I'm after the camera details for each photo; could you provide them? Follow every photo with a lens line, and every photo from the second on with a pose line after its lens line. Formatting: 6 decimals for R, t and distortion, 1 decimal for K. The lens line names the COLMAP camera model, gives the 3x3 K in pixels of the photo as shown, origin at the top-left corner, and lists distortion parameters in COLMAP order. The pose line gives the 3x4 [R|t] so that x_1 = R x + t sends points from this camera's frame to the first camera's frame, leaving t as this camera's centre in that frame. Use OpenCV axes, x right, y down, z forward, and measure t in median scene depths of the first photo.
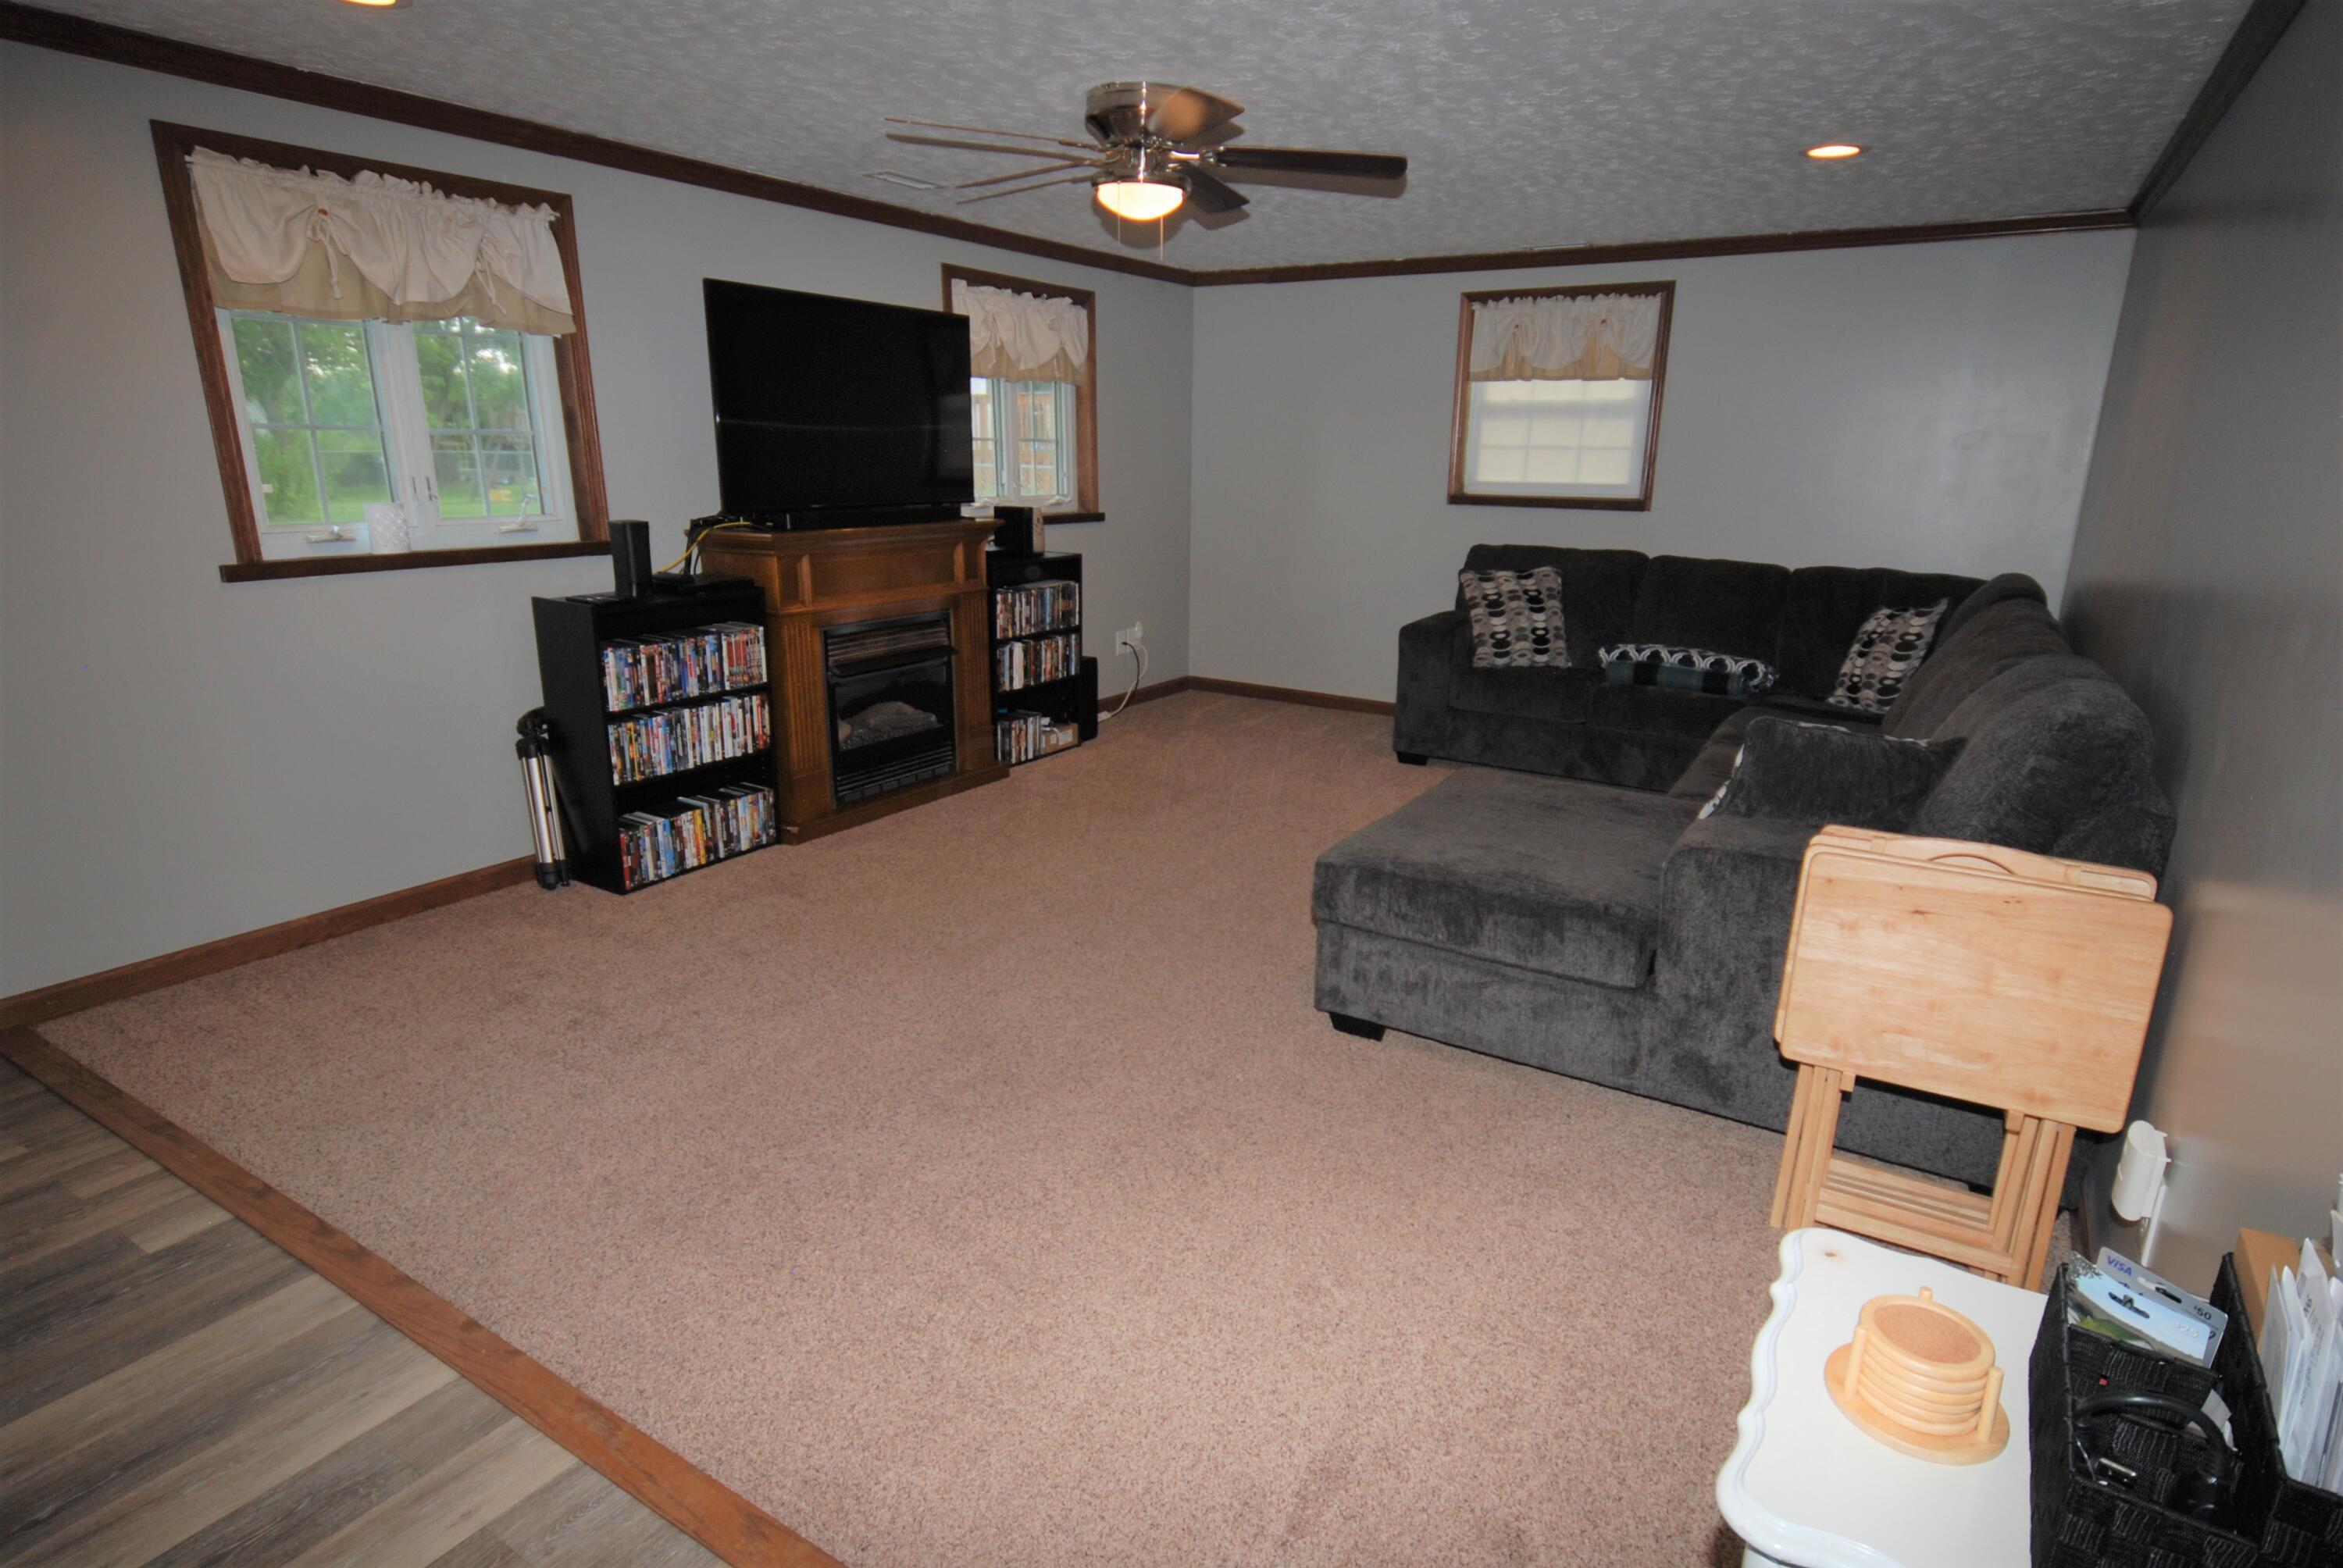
lens RADIAL K [[1250.2, 0, 1178.0], [0, 1250.2, 789.3], [0, 0, 1]] dist [-0.004478, -0.000176]
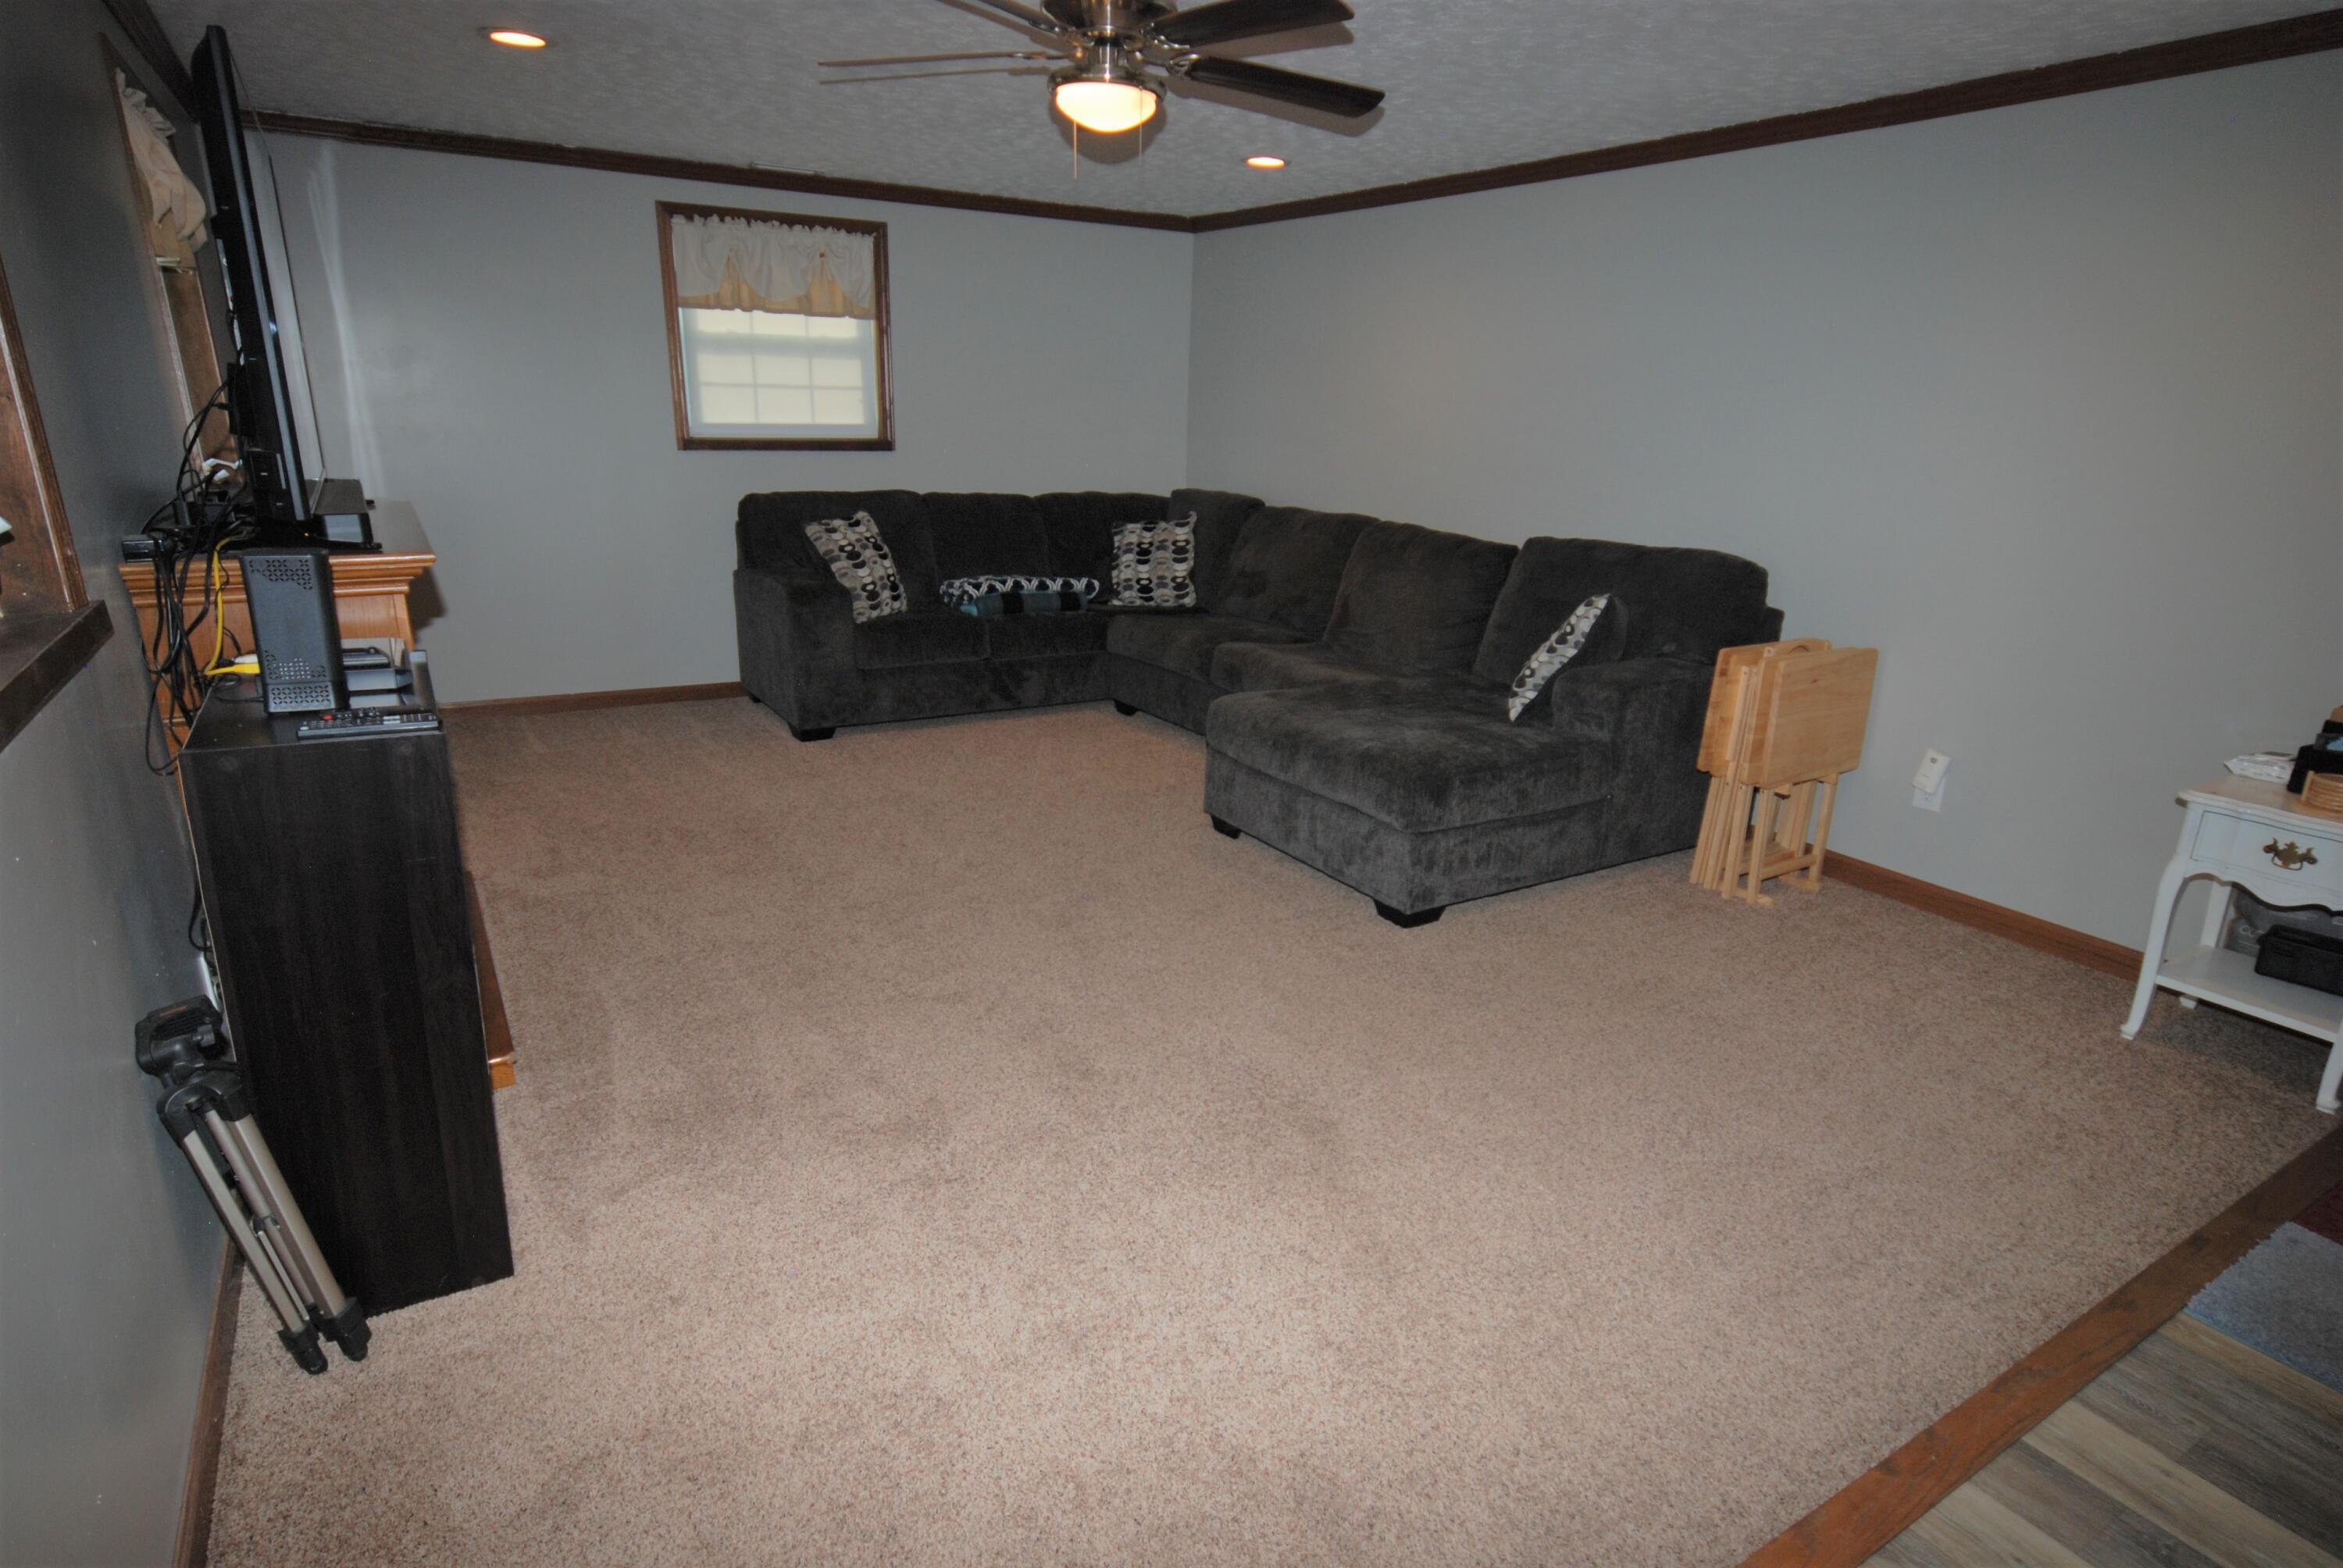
lens RADIAL K [[1250.2, 0, 1175.7], [0, 1250.2, 792.7], [0, 0, 1]] dist [-0.004478, -0.000176]
pose [[0.452640, -0.269088, 0.850123, -0.493499], [0.212057, 0.958512, 0.190488, -0.103887], [-0.866111, 0.094052, 0.490923, 0.335386]]
